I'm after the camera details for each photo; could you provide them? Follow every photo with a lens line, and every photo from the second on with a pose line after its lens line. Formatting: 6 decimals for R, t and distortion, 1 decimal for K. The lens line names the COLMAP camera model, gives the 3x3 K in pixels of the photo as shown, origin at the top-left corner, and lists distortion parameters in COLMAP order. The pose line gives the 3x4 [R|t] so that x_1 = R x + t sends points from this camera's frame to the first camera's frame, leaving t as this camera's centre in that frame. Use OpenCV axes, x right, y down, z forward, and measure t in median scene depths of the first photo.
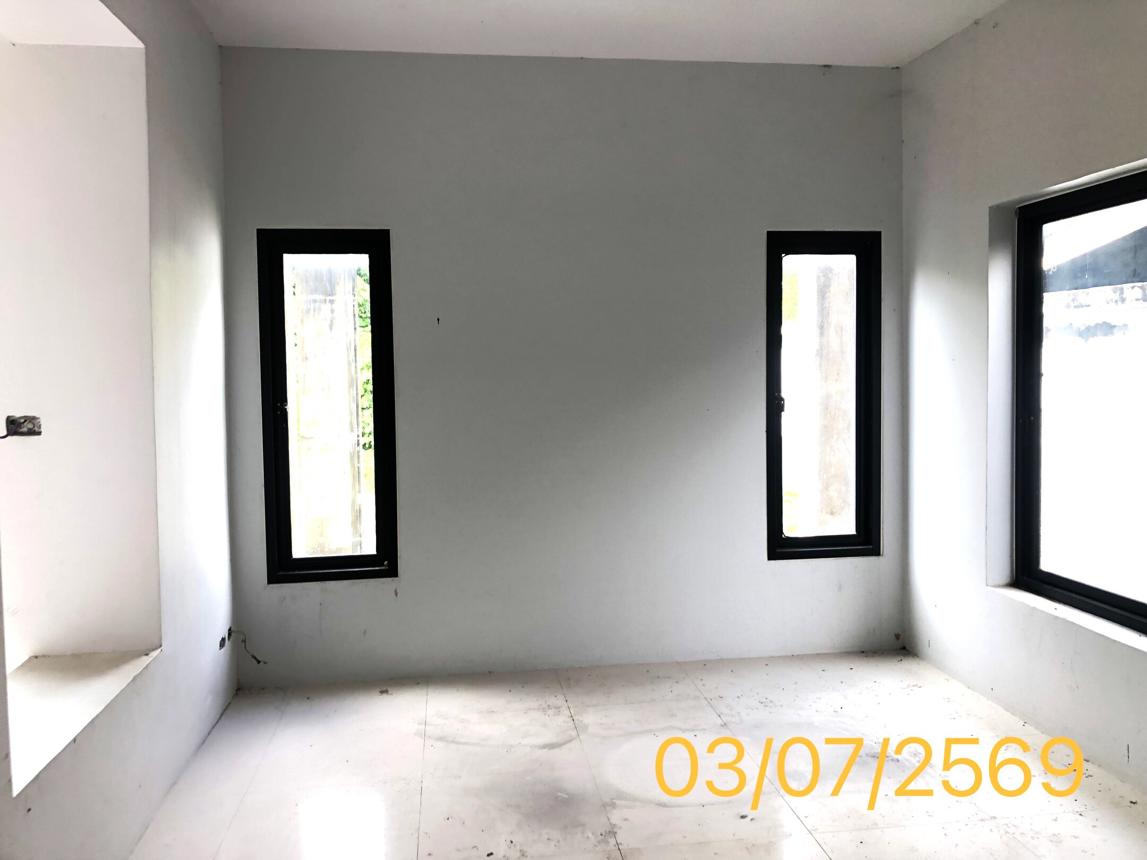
lens RADIAL K [[882.4, 0, 608.8], [0, 882.4, 419.1], [0, 0, 1]] dist [0.037441, -0.000528]
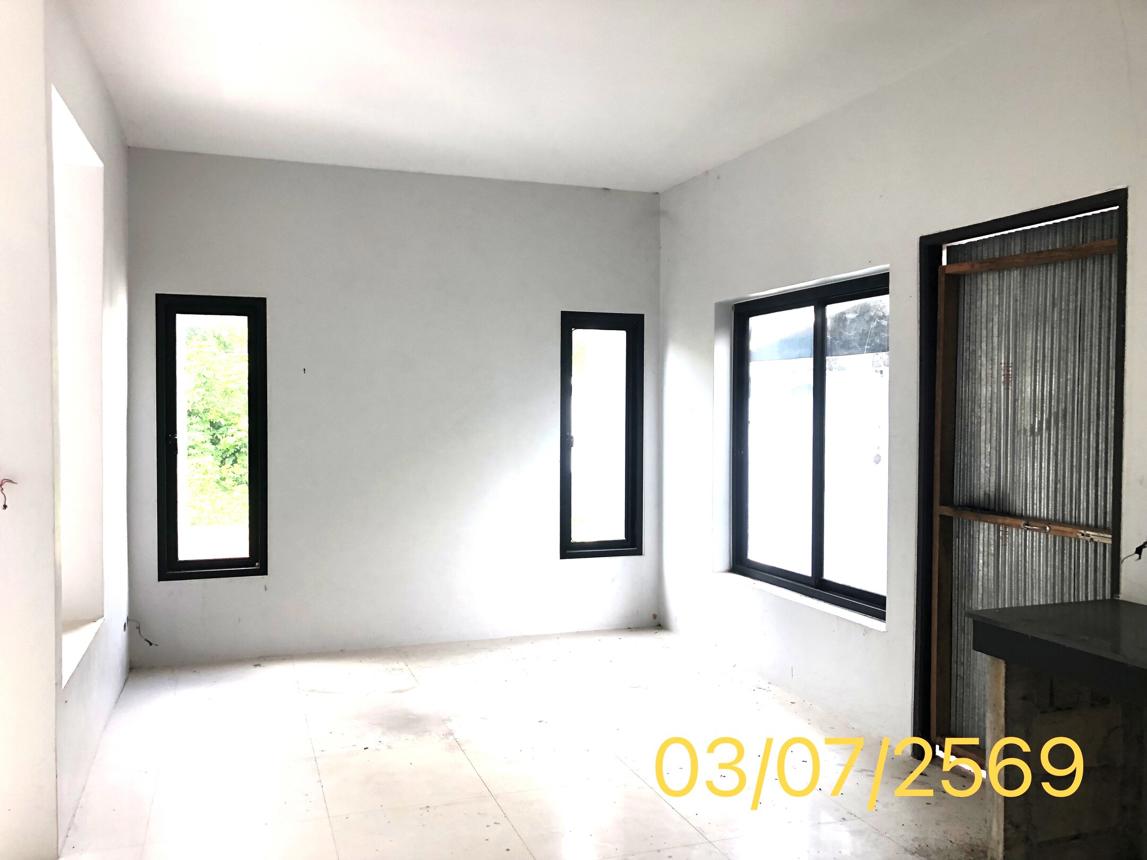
lens RADIAL K [[933.0, 0, 573.5], [0, 933.0, 430.0], [0, 0, 1]] dist [0.002214, 0.001020]
pose [[0.981990, 0.015660, 0.188280, -0.066250], [-0.008644, 0.999239, -0.038026, 0.020721], [-0.188733, 0.035713, 0.981379, -0.382693]]
